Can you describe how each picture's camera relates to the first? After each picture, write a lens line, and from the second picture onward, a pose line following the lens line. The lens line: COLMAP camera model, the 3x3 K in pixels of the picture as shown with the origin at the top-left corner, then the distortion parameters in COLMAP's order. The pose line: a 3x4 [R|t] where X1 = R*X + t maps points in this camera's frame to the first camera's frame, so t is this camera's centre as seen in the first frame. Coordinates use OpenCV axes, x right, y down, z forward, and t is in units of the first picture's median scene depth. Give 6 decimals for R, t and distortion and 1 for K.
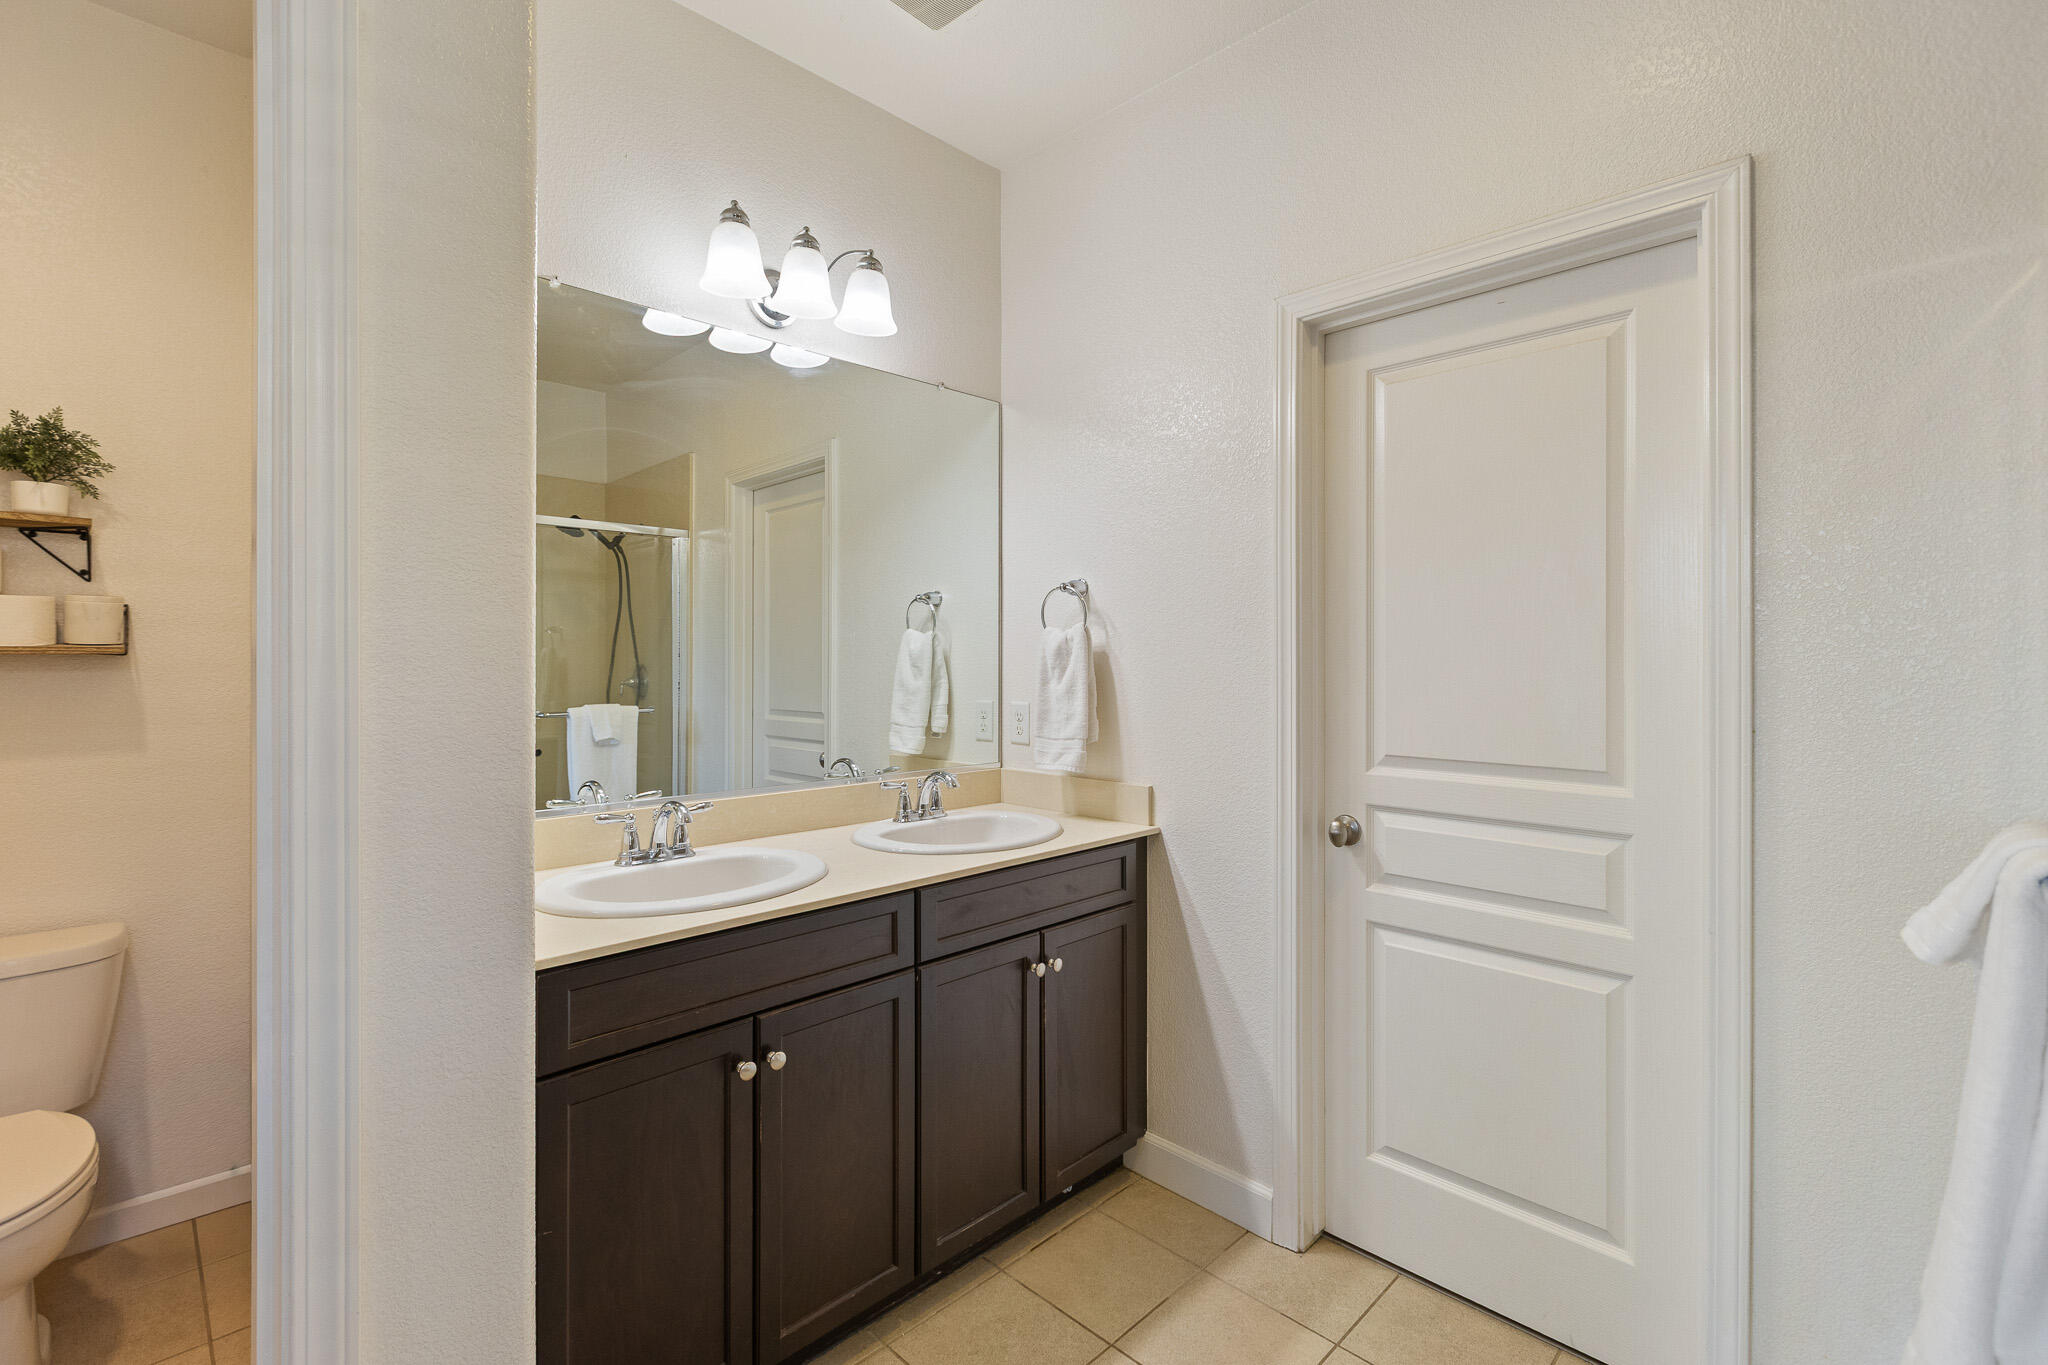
lens RADIAL K [[924.6, 0, 1099.2], [0, 924.6, 654.5], [0, 0, 1]] dist [0.000921, 0.000136]
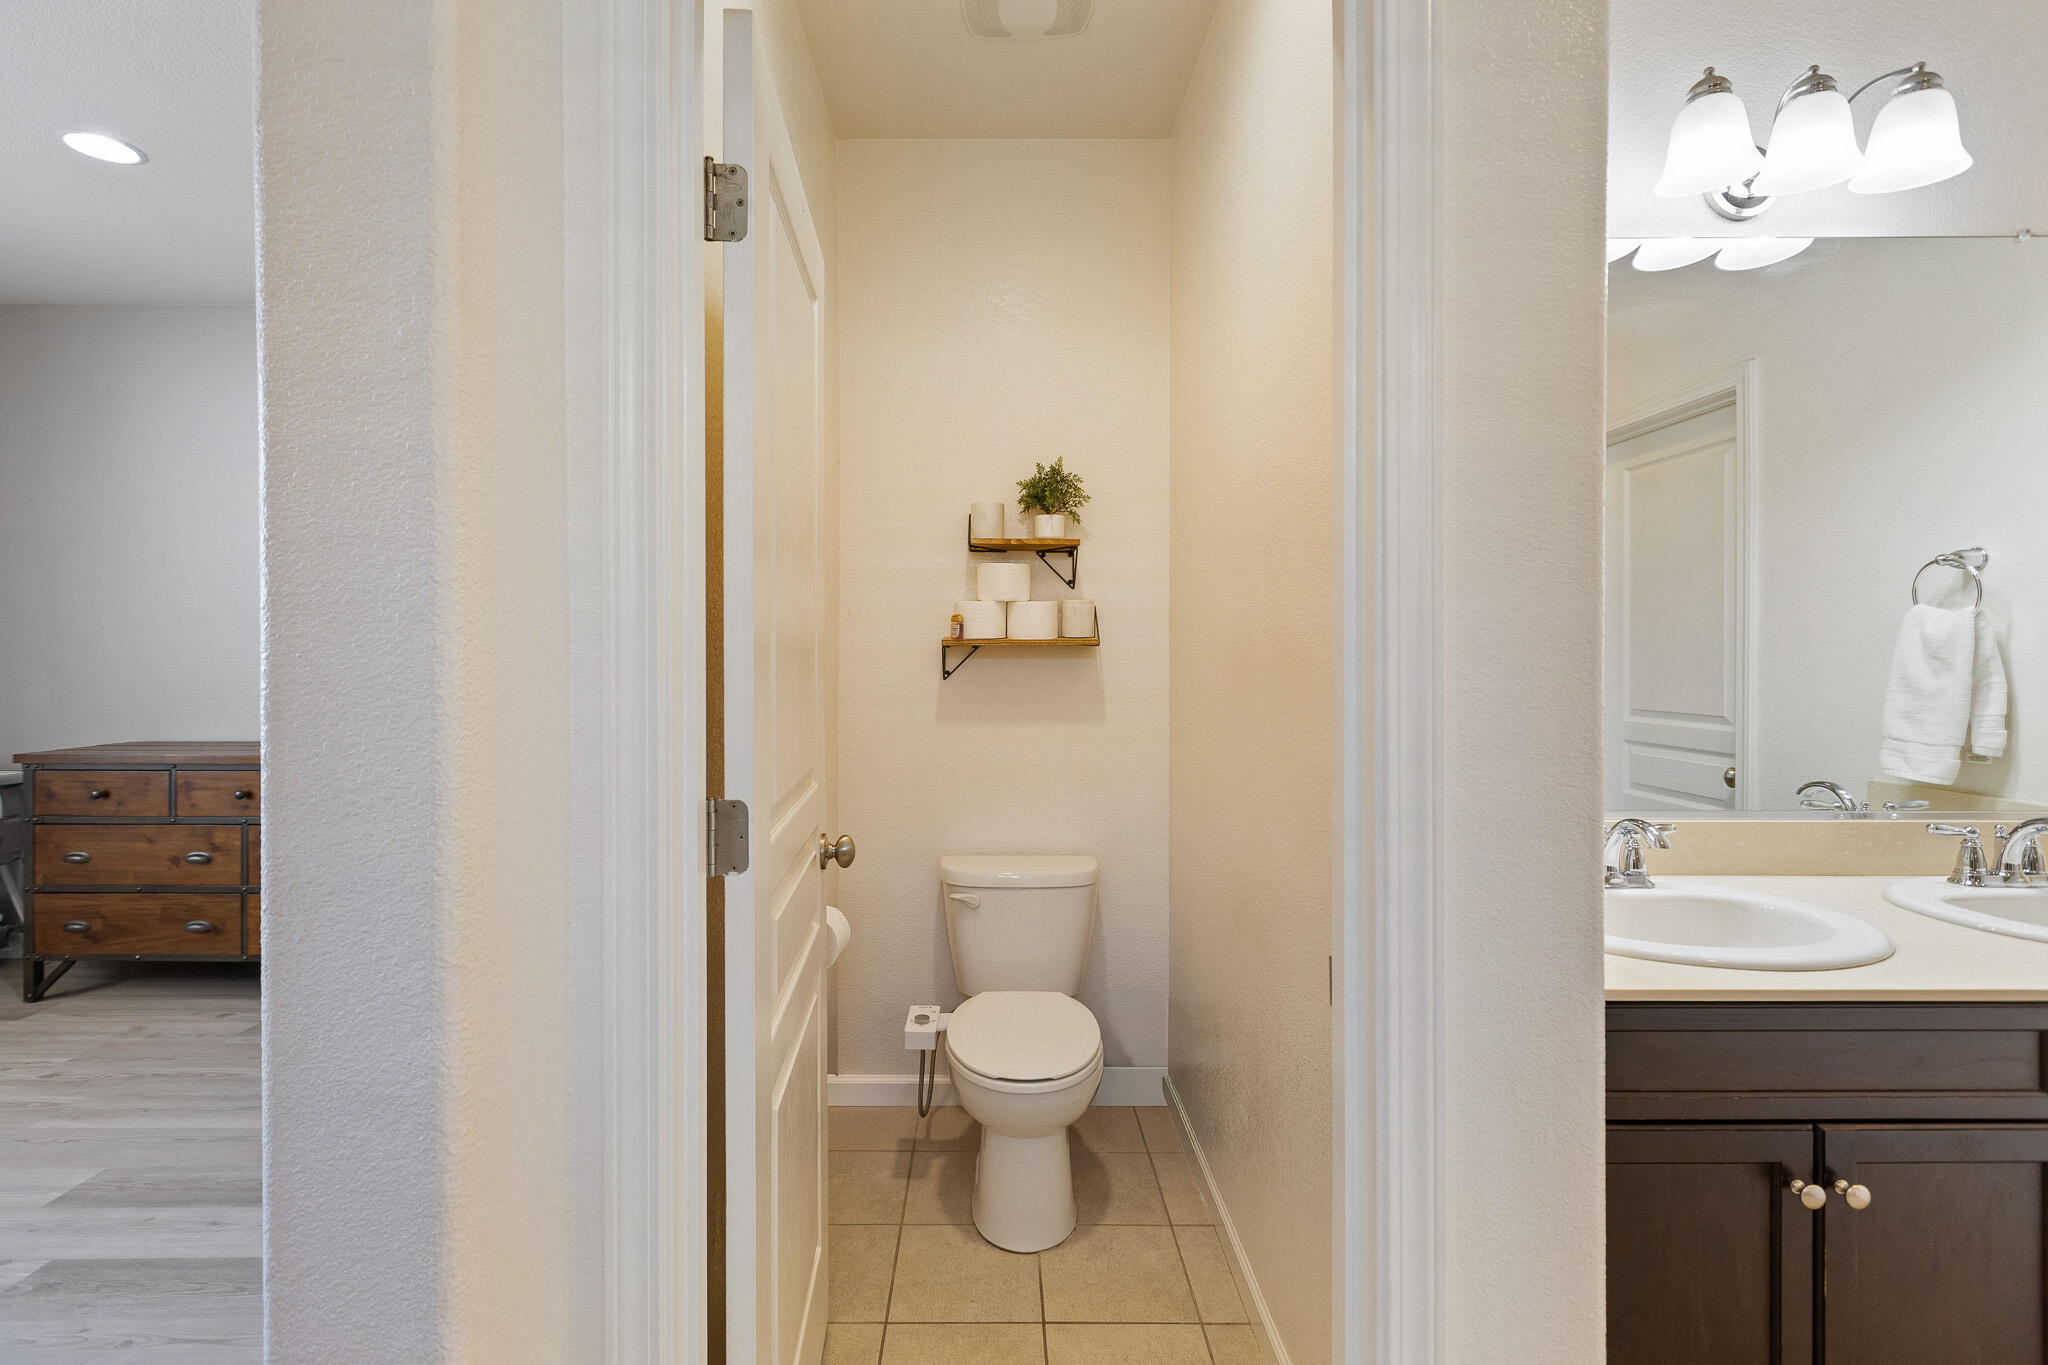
lens RADIAL K [[924.6, 0, 944.9], [0, 924.6, 648.8], [0, 0, 1]] dist [0.000921, 0.000136]
pose [[0.693154, -0.002325, -0.720786, -0.251138], [0.005416, 0.999983, 0.001982, 0.001023], [0.720770, -0.005278, 0.693155, -0.019288]]
